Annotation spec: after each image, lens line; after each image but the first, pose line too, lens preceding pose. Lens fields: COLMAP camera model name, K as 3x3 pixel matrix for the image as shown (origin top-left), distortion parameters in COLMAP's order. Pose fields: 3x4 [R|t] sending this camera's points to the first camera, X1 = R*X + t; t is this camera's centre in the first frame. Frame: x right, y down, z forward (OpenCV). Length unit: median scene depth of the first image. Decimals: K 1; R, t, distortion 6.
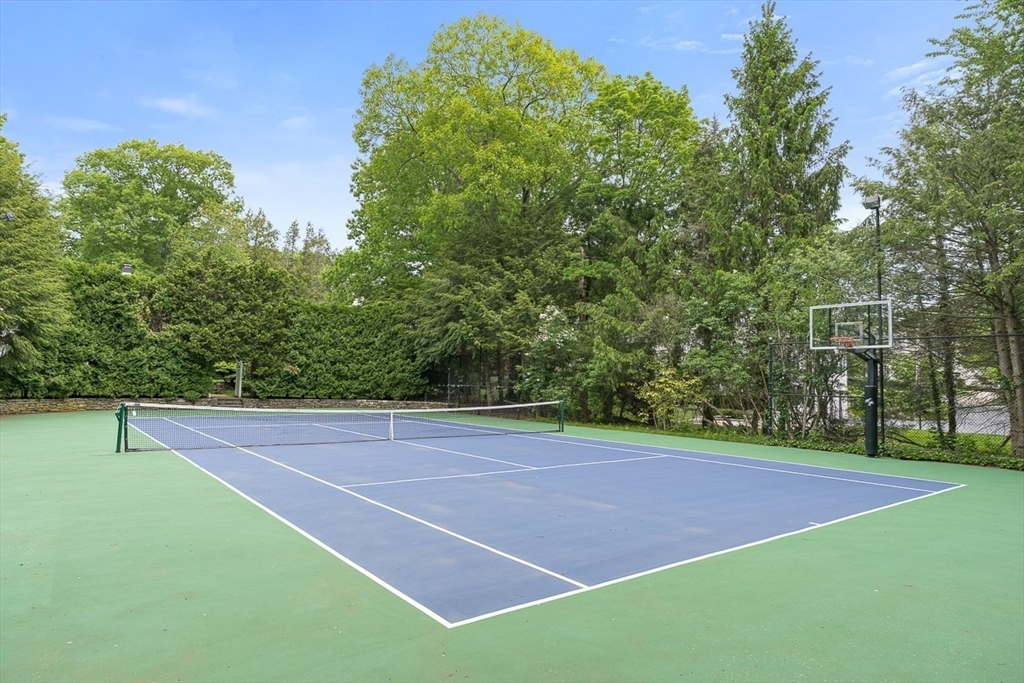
lens RADIAL K [[607.3, 0, 512.0], [0, 607.3, 341.5], [0, 0, 1]] dist [-0.000091, 0.000080]
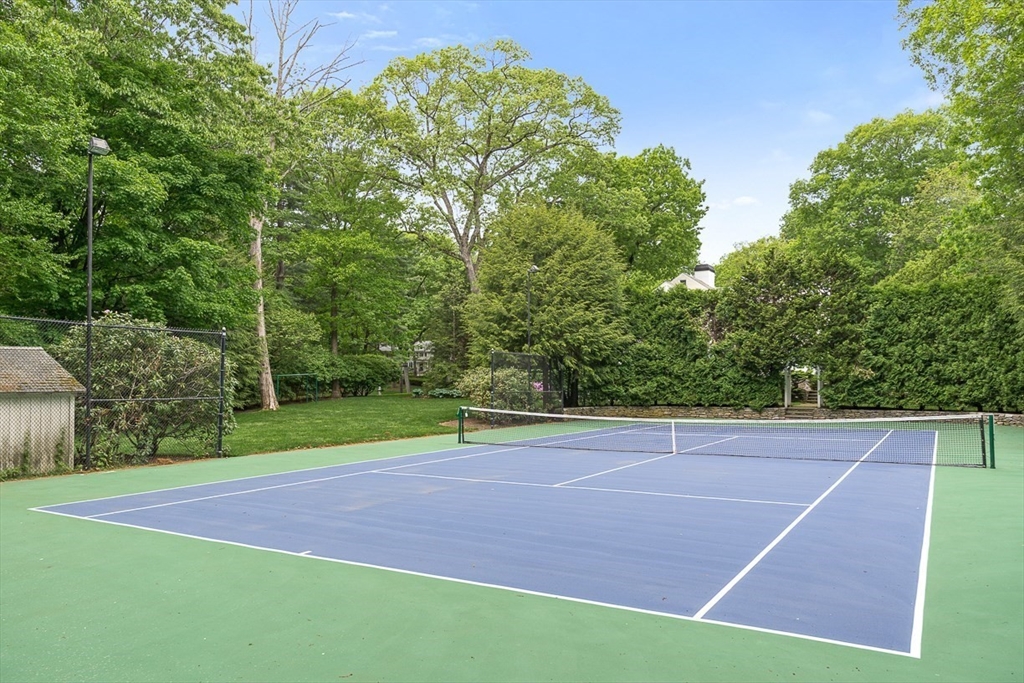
lens RADIAL K [[720.3, 0, 512.0], [0, 720.3, 341.5], [0, 0, 1]] dist [0.002131, 0.000524]
pose [[0.356339, -0.077411, -0.931144, 0.411472], [0.074128, 0.995763, -0.054415, 0.023683], [0.931411, -0.049634, 0.360568, 0.243975]]
